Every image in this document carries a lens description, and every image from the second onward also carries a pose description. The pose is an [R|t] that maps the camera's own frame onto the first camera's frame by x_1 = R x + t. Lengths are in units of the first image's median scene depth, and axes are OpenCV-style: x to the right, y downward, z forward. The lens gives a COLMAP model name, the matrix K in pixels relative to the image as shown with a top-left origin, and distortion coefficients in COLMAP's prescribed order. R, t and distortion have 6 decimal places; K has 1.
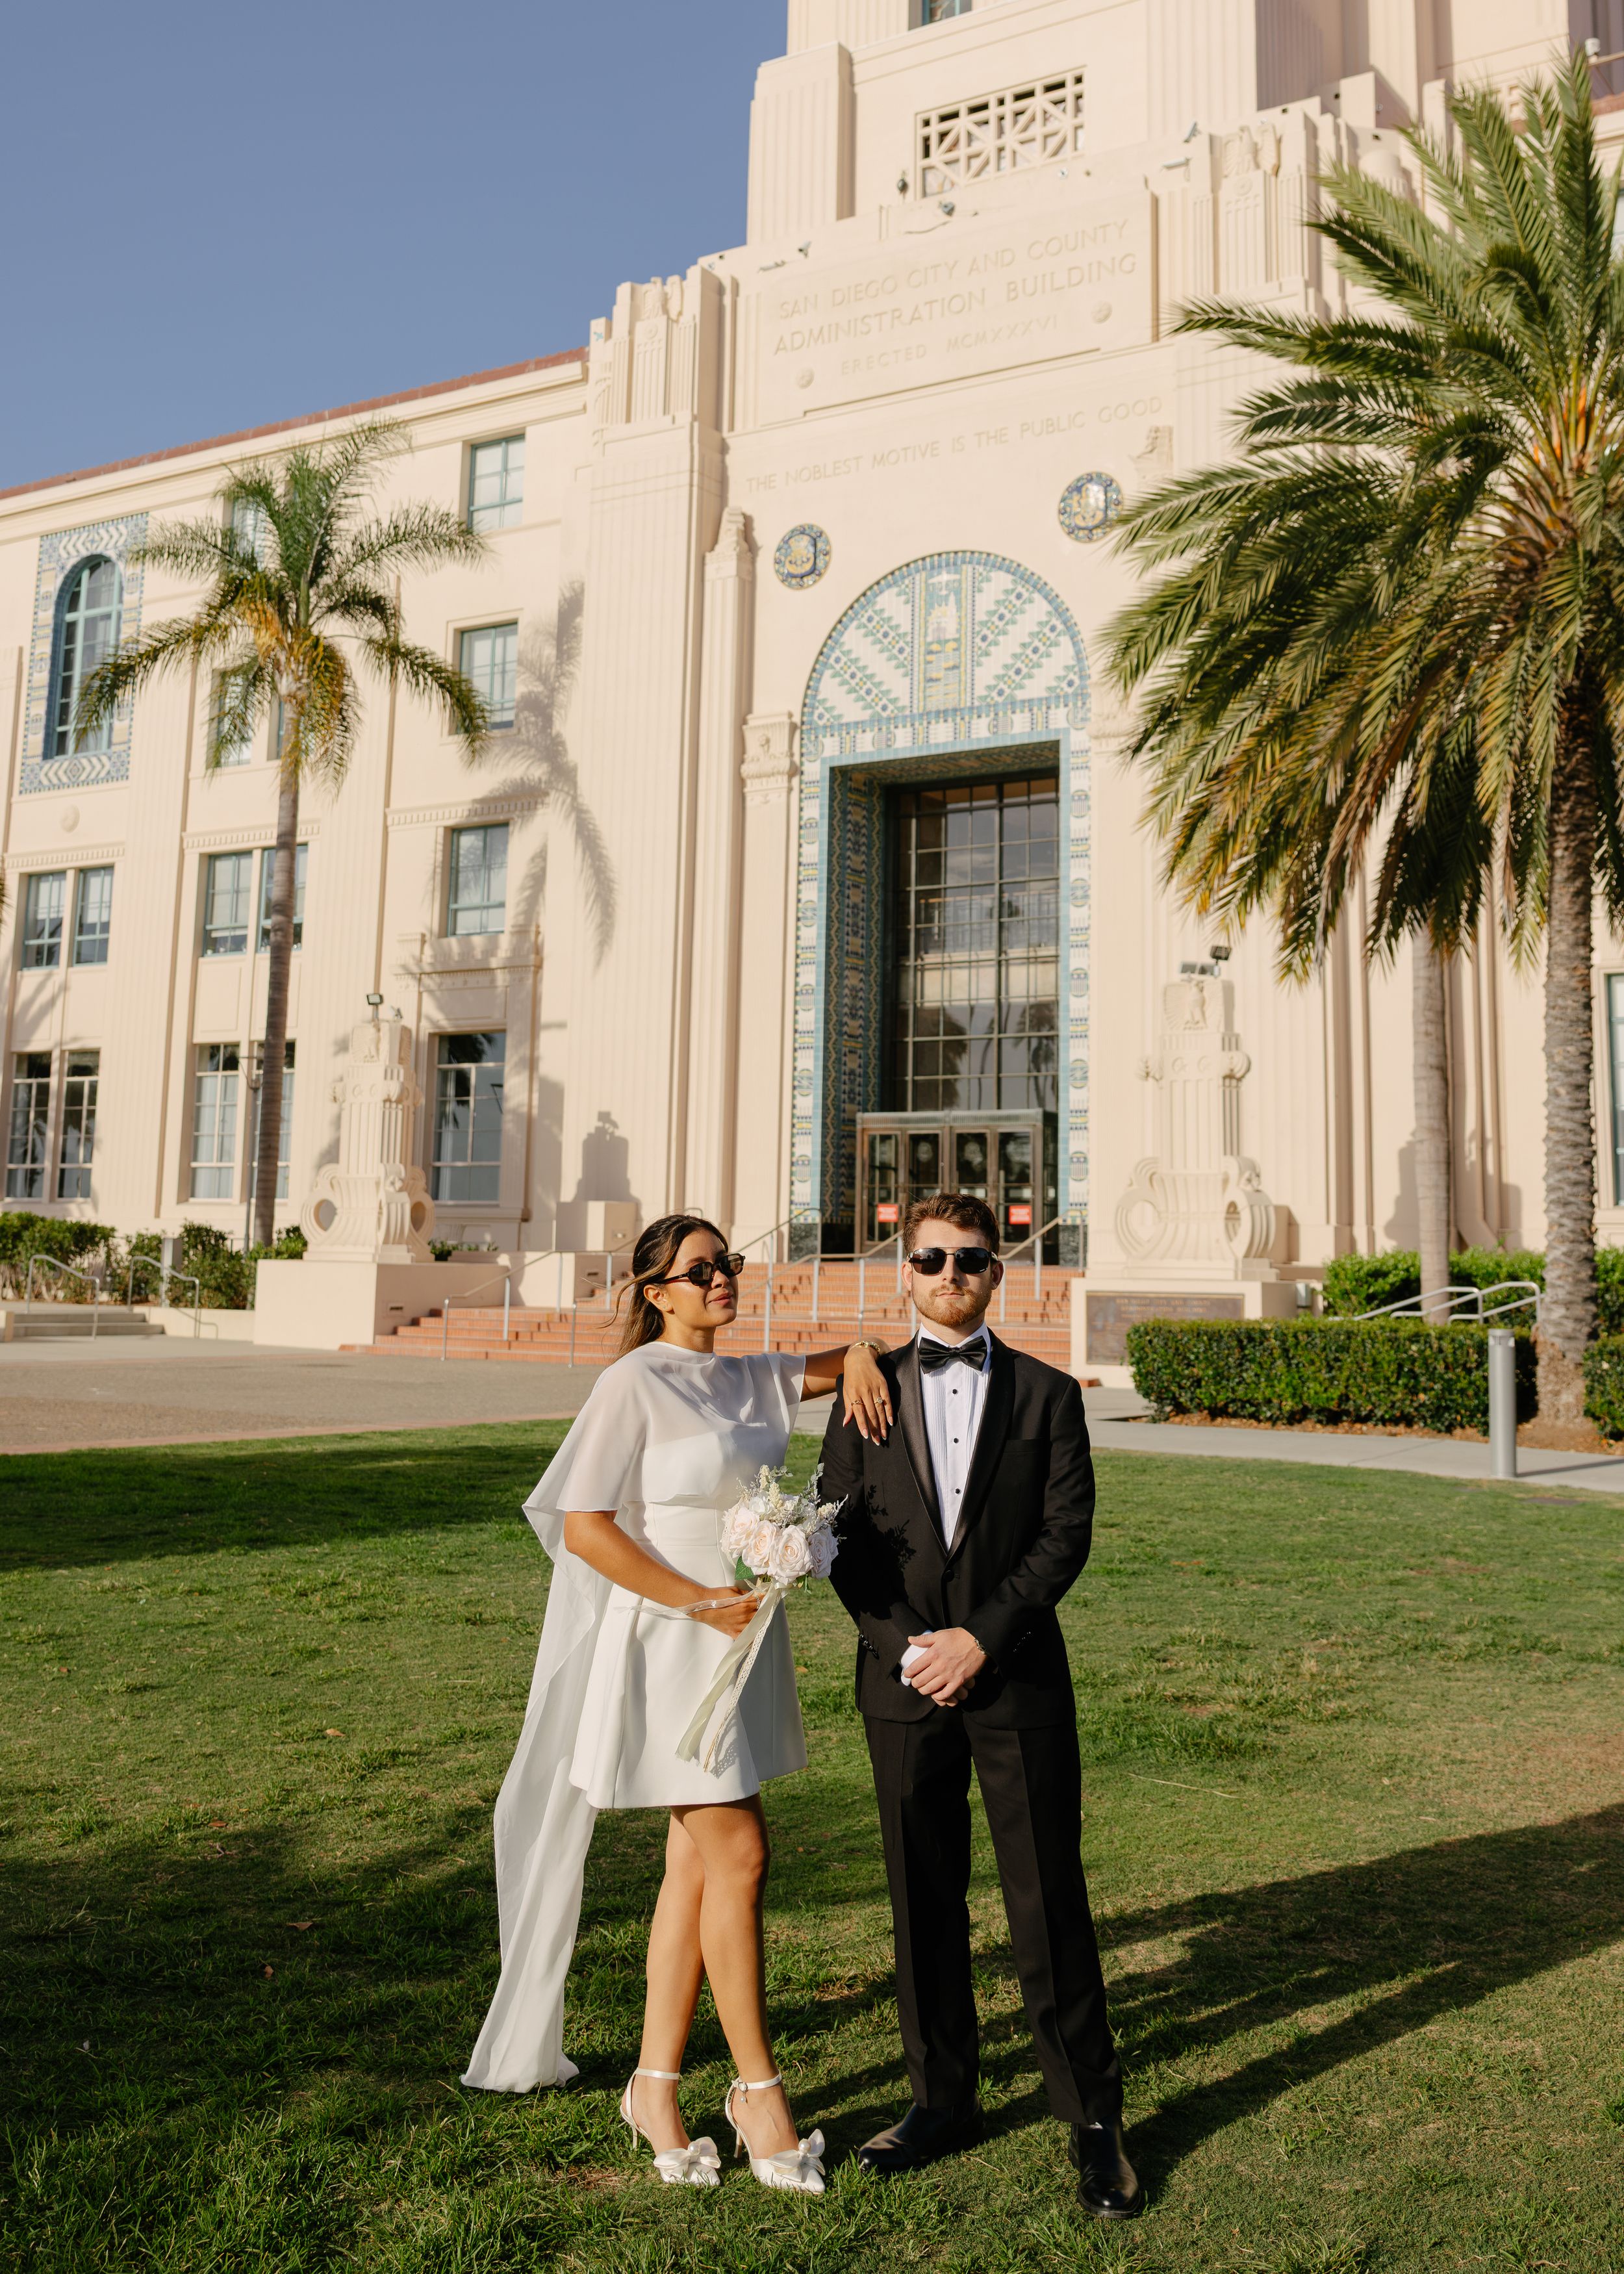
lens RADIAL K [[2375.5, 0, 847.2], [0, 2375.5, 850.1], [0, 0, 1]] dist [-0.006630, 0.000000]
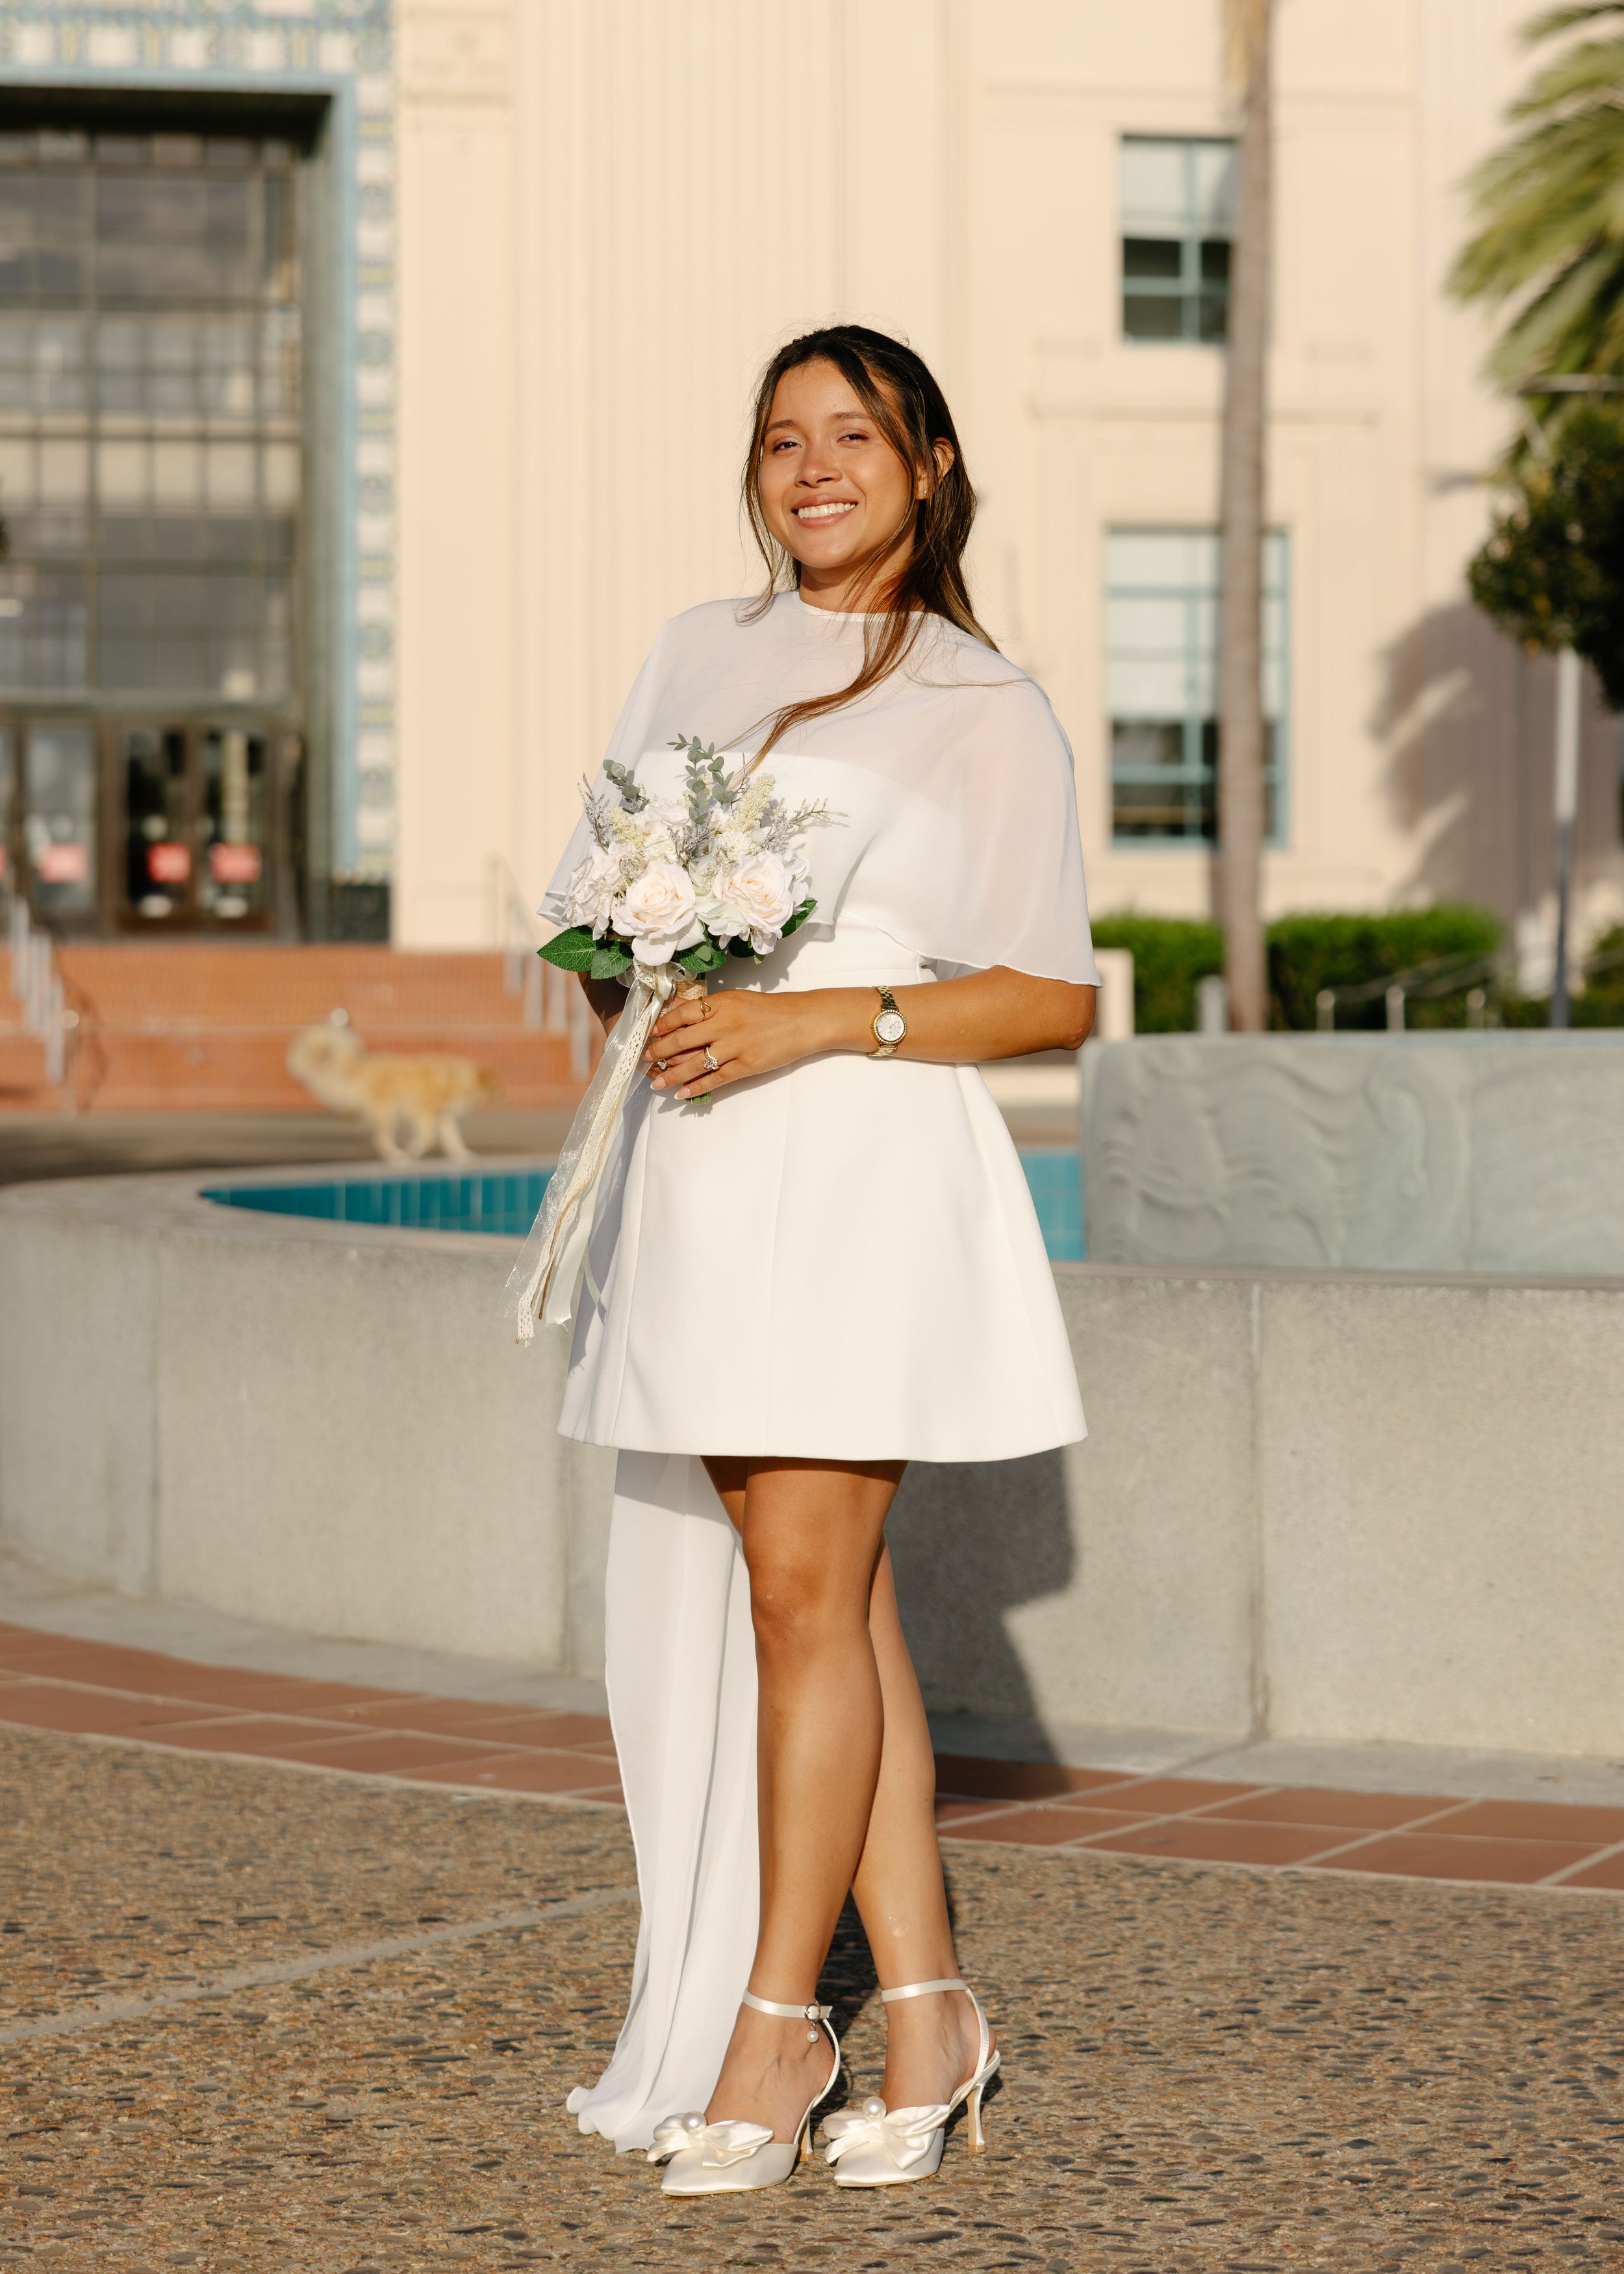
lens RADIAL K [[5877.2, 0, 798.2], [0, 5877.2, 1132.8], [0, 0, 1]] dist [-0.123846, 0.000000]
pose [[0.706794, -0.042938, 0.706116, -0.852373], [-0.107808, 0.979960, 0.167502, -0.046109], [-0.699157, -0.194514, 0.688000, -0.154368]]
